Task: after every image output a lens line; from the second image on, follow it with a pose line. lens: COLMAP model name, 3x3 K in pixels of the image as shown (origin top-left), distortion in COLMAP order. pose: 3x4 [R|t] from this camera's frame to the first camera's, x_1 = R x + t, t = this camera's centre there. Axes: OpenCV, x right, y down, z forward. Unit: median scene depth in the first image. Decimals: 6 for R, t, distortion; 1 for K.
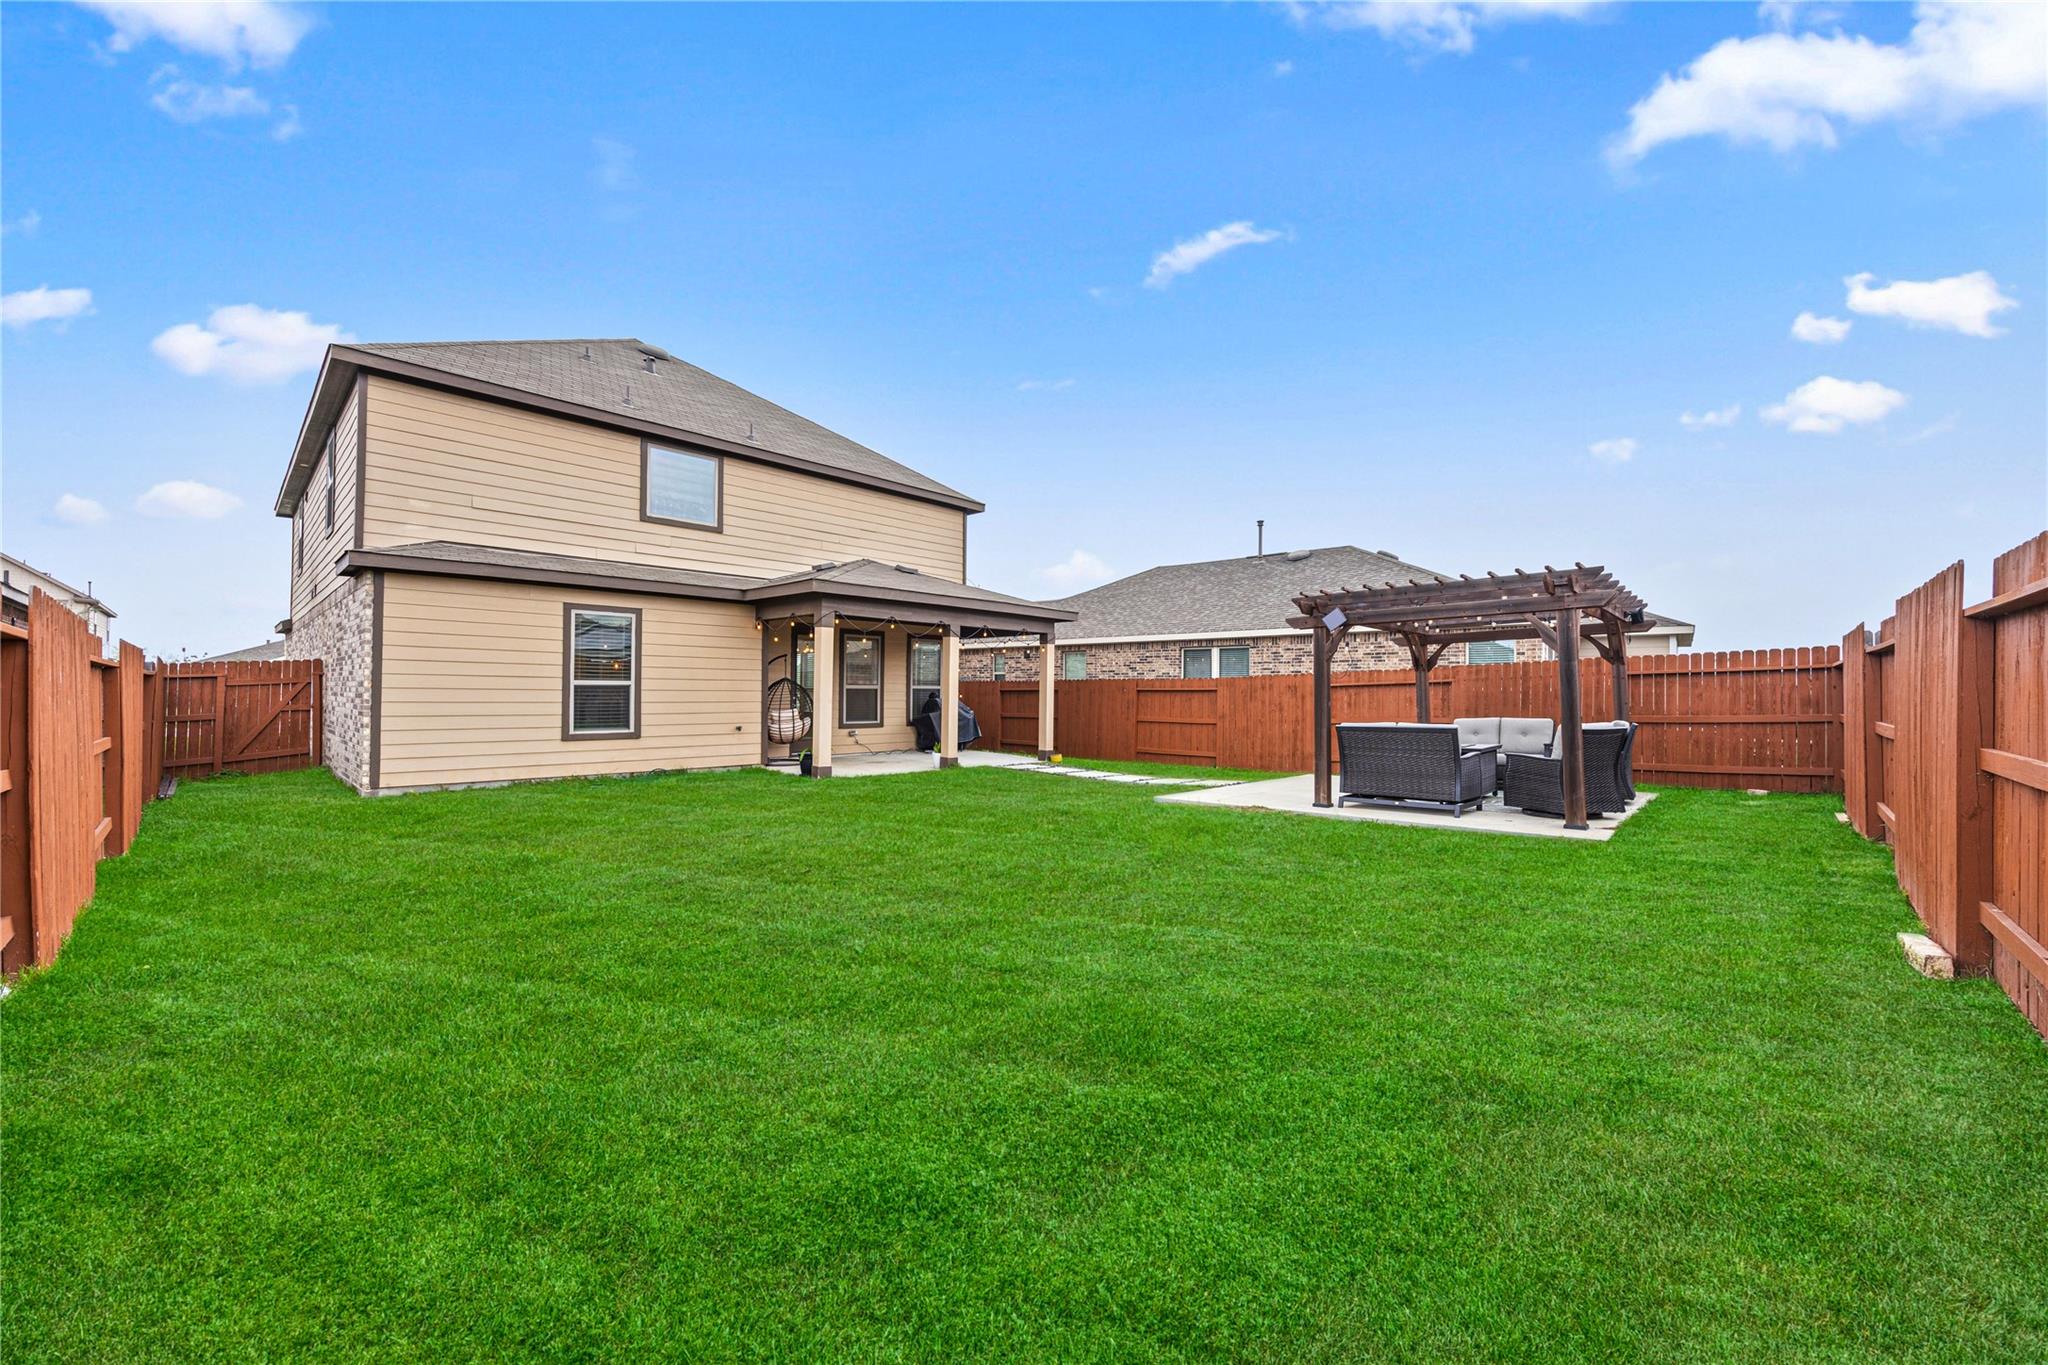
lens RADIAL K [[780.5, 0, 1024.0], [0, 780.5, 682.5], [0, 0, 1]] dist [0.001768, 0.000110]
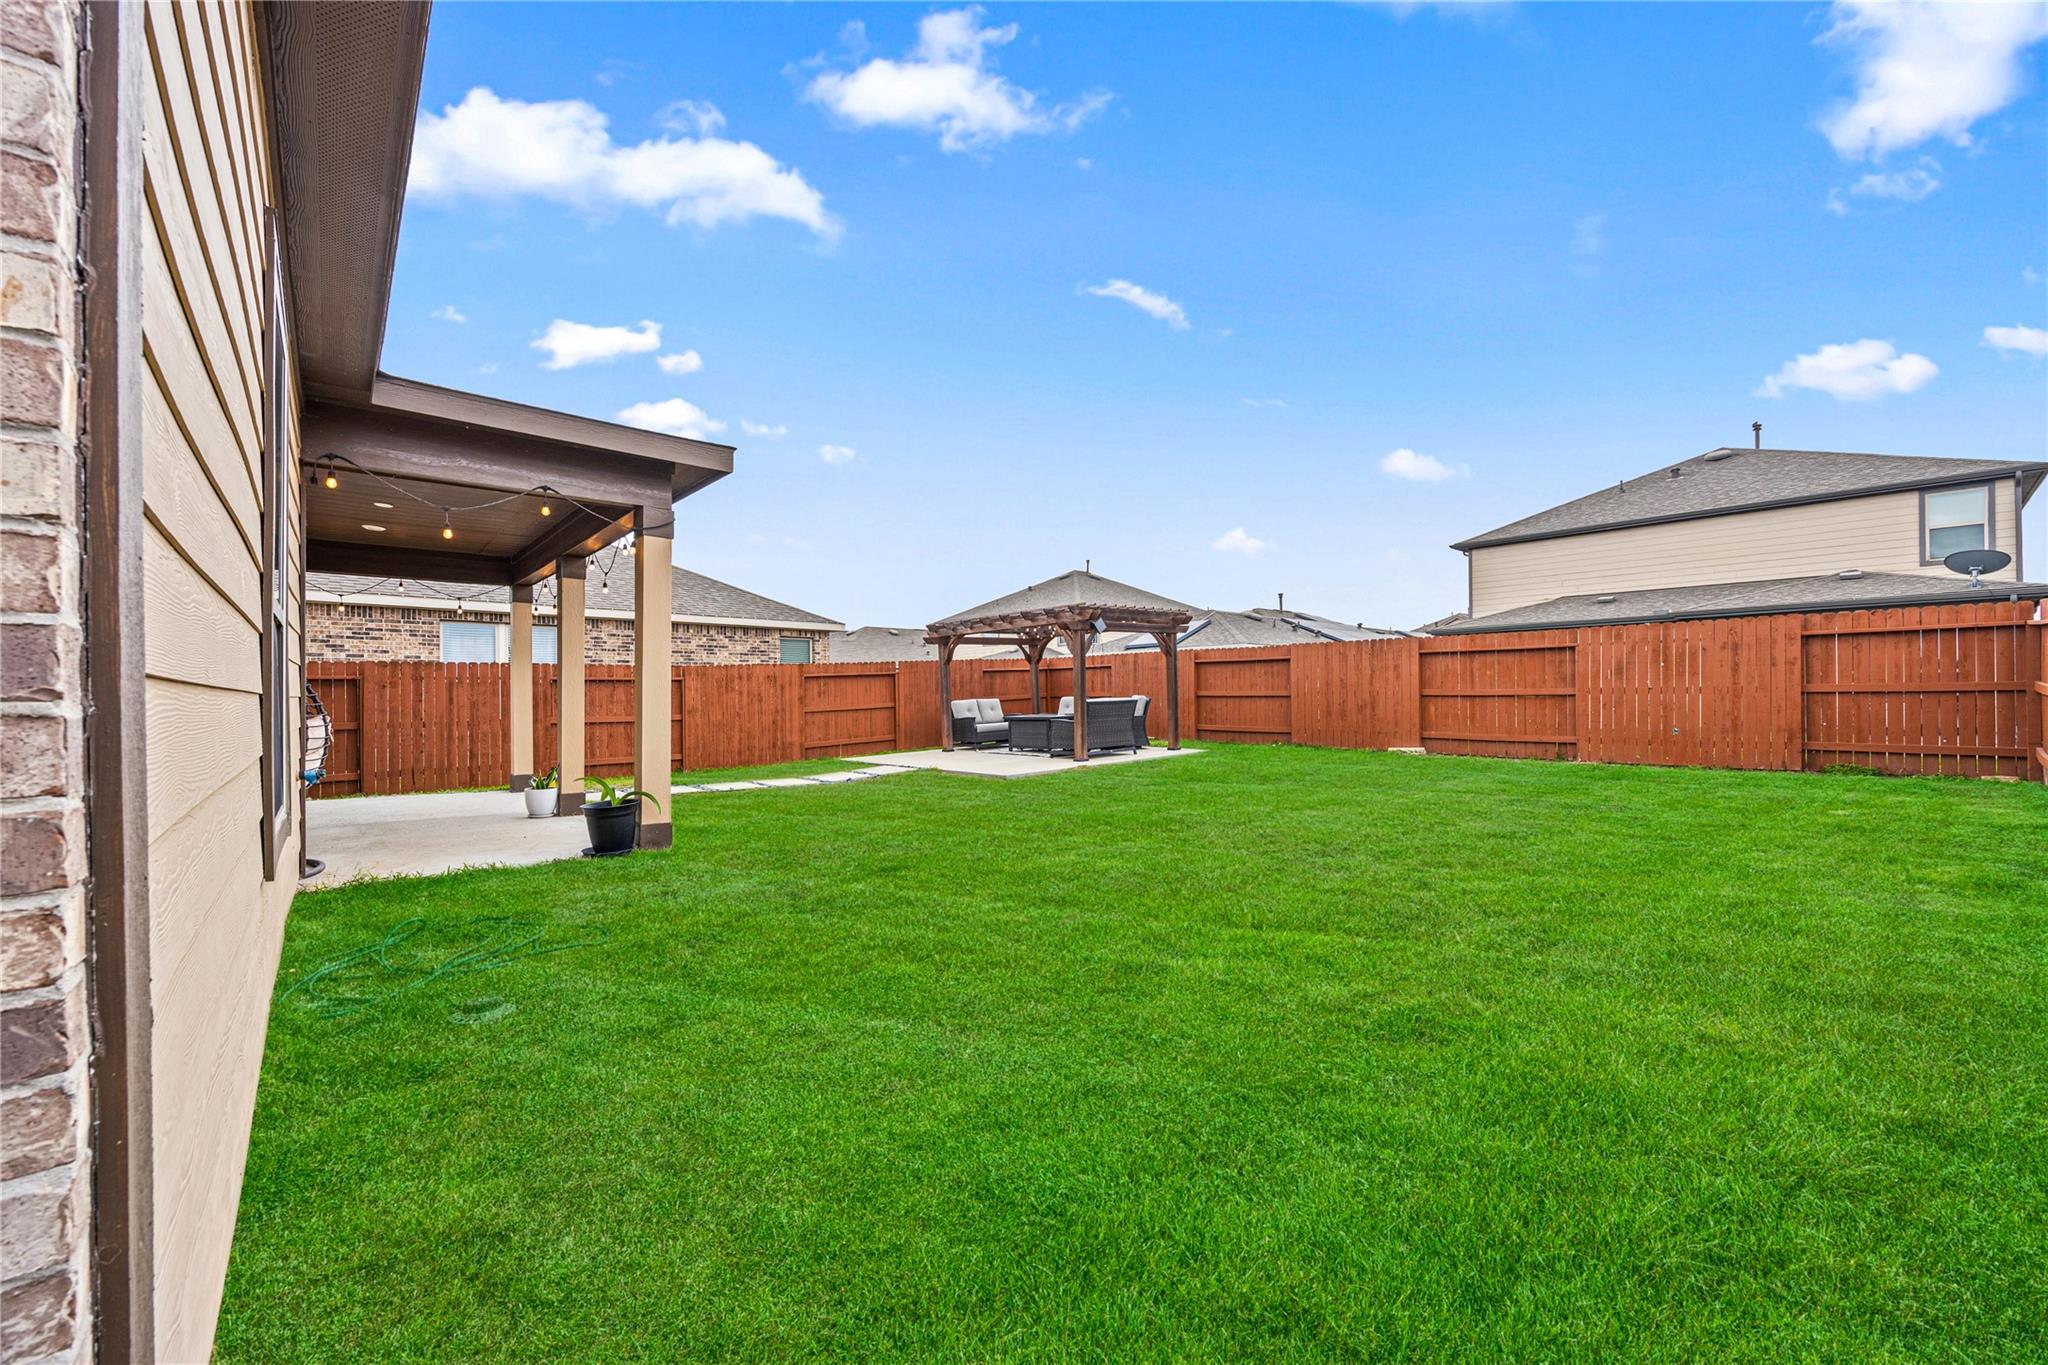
lens RADIAL K [[780.5, 0, 1024.0], [0, 780.5, 682.5], [0, 0, 1]] dist [0.001768, 0.000110]
pose [[0.078444, 0.003050, 0.996914, -0.646891], [-0.000165, 0.999995, -0.003046, 0.017017], [-0.996918, 0.000074, 0.078445, 0.659469]]
